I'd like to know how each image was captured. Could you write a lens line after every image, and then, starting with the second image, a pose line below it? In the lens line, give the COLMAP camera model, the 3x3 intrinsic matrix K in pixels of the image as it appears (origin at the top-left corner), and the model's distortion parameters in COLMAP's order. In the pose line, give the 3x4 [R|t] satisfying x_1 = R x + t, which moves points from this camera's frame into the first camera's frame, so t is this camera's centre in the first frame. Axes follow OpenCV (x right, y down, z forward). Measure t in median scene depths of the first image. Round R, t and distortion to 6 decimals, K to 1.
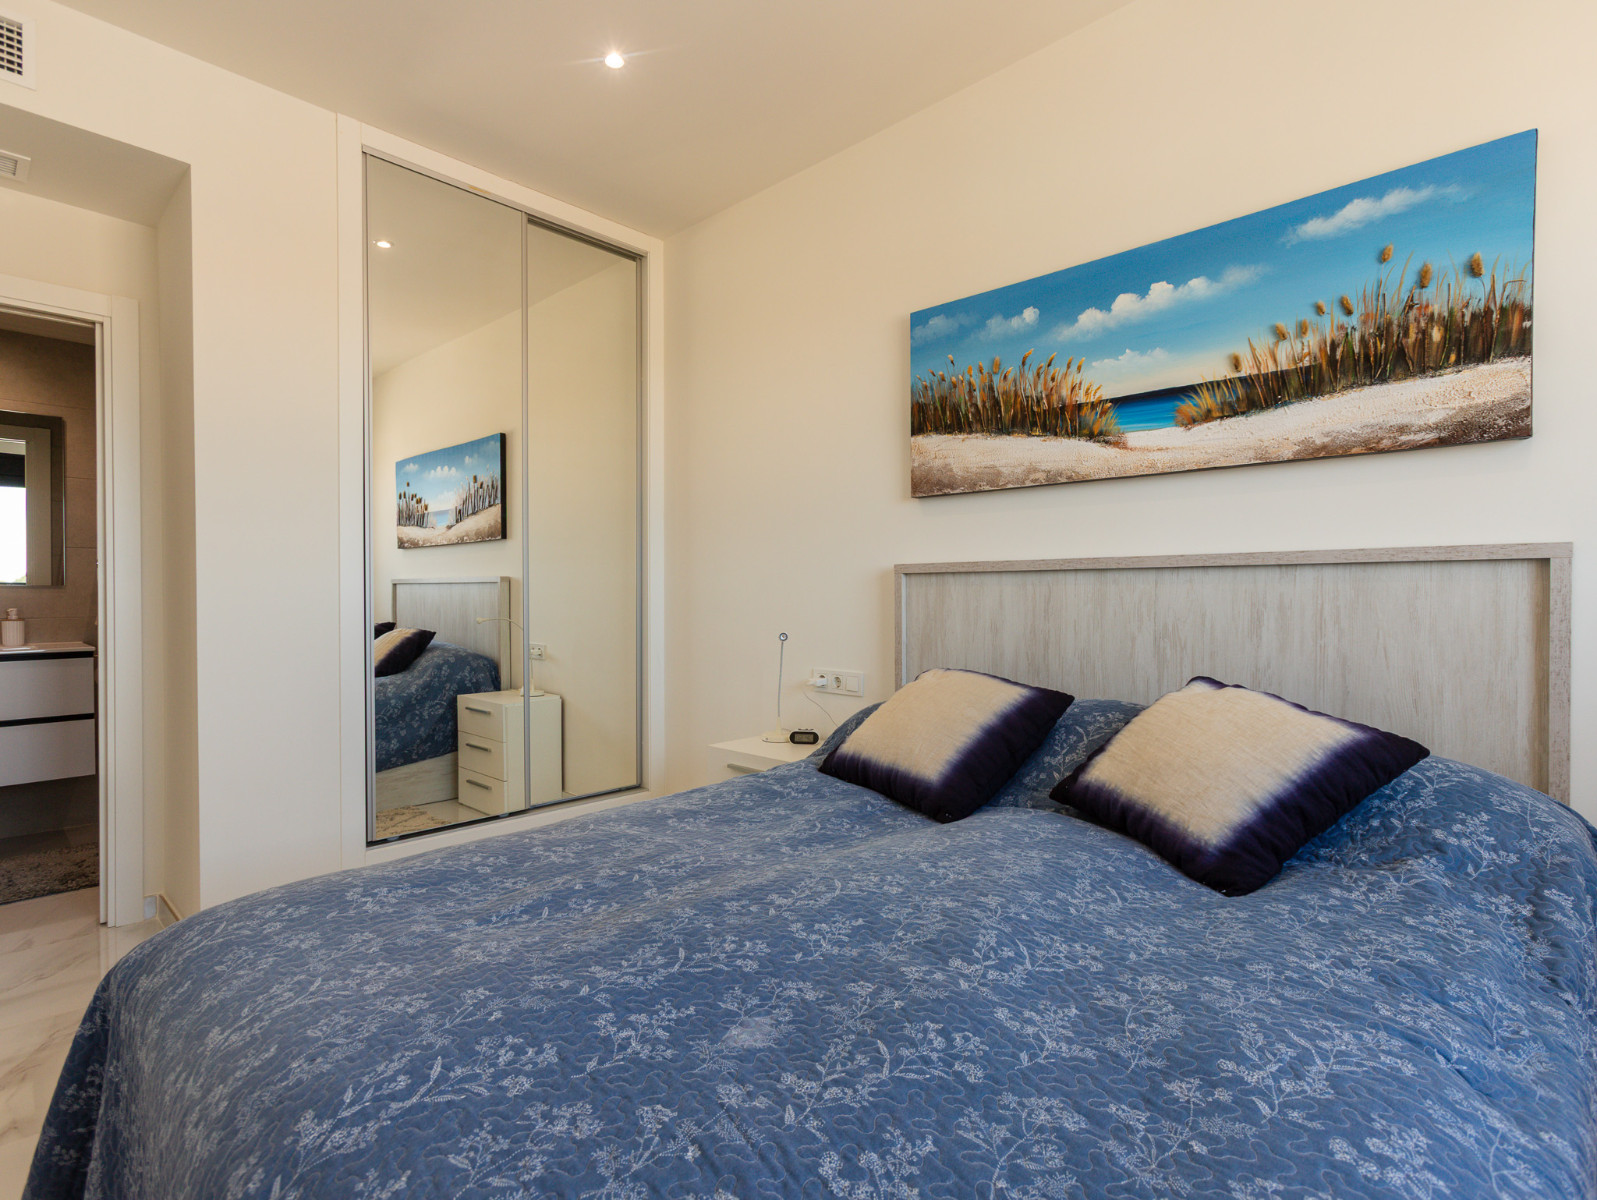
lens RADIAL K [[825.2, 0, 796.7], [0, 825.2, 602.2], [0, 0, 1]] dist [-0.026753, 0.025386]
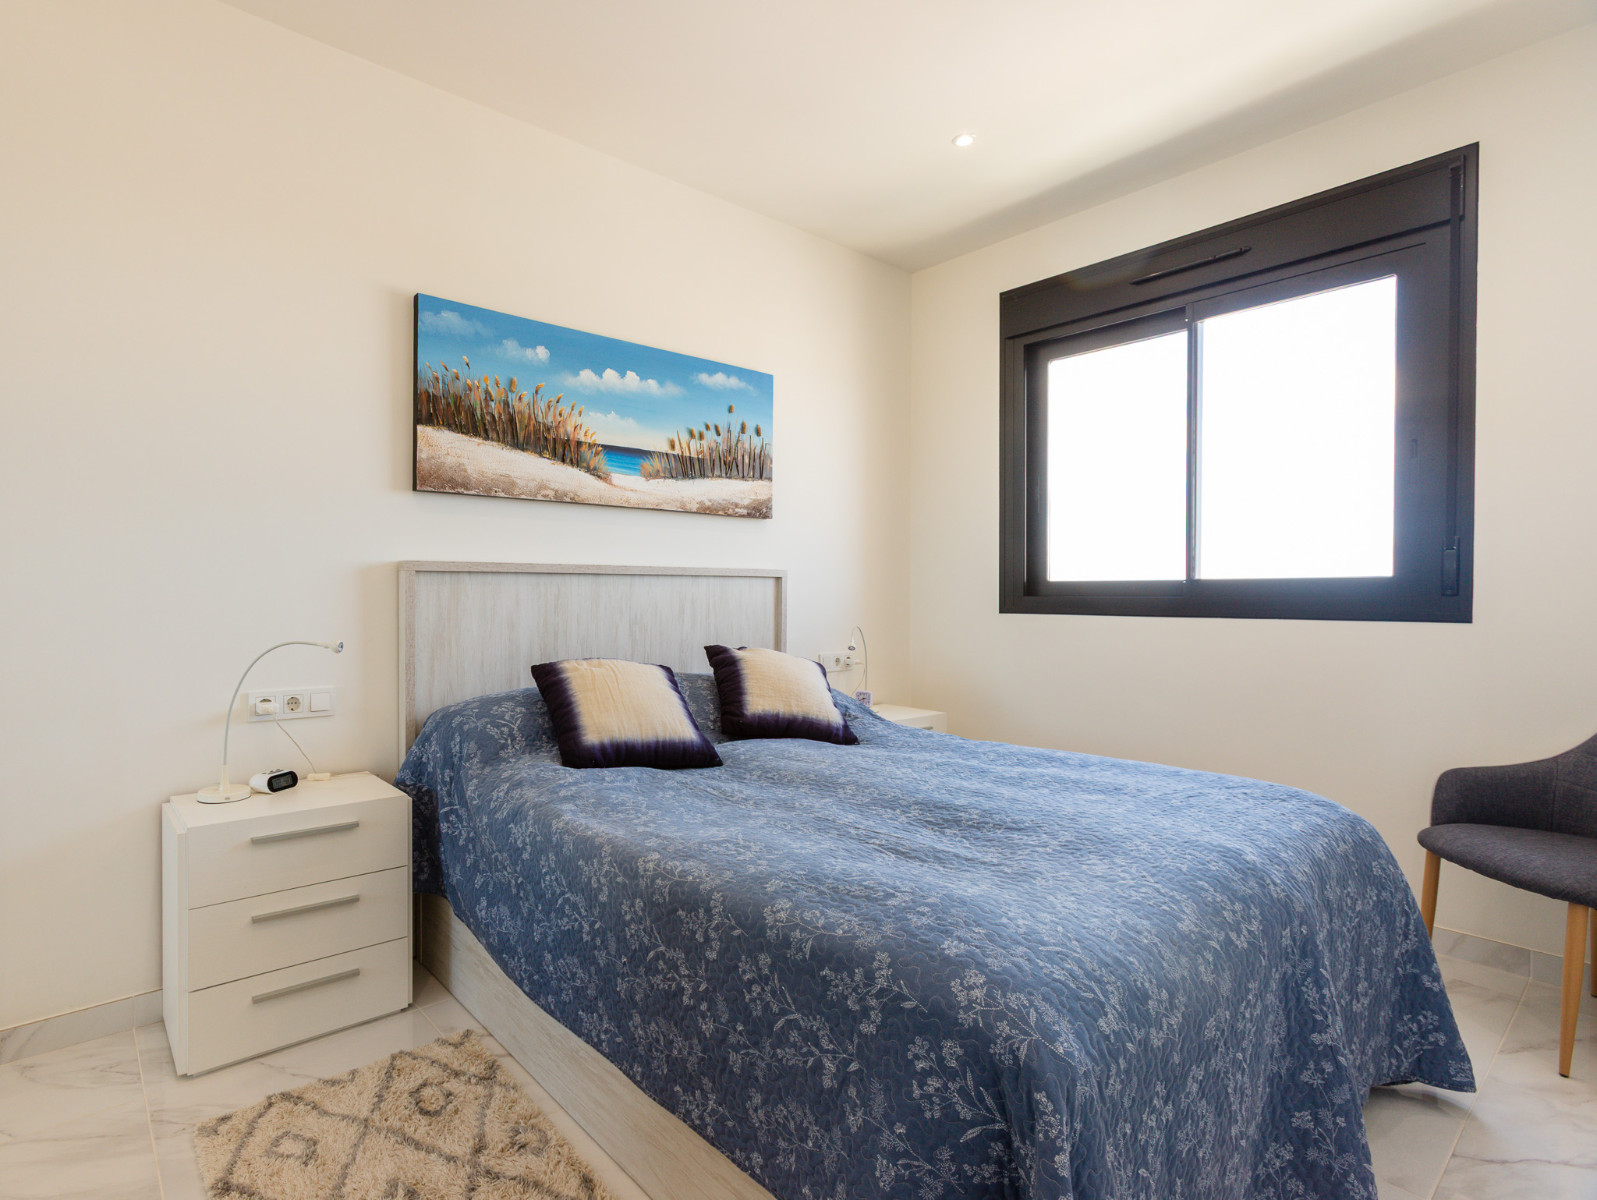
lens RADIAL K [[799.7, 0, 793.7], [0, 799.7, 602.4], [0, 0, 1]] dist [-0.023494, 0.018600]
pose [[0.067510, -0.006088, 0.997700, -0.860931], [0.012590, 0.999907, 0.005250, 0.002091], [-0.997639, 0.012206, 0.067581, 0.602025]]
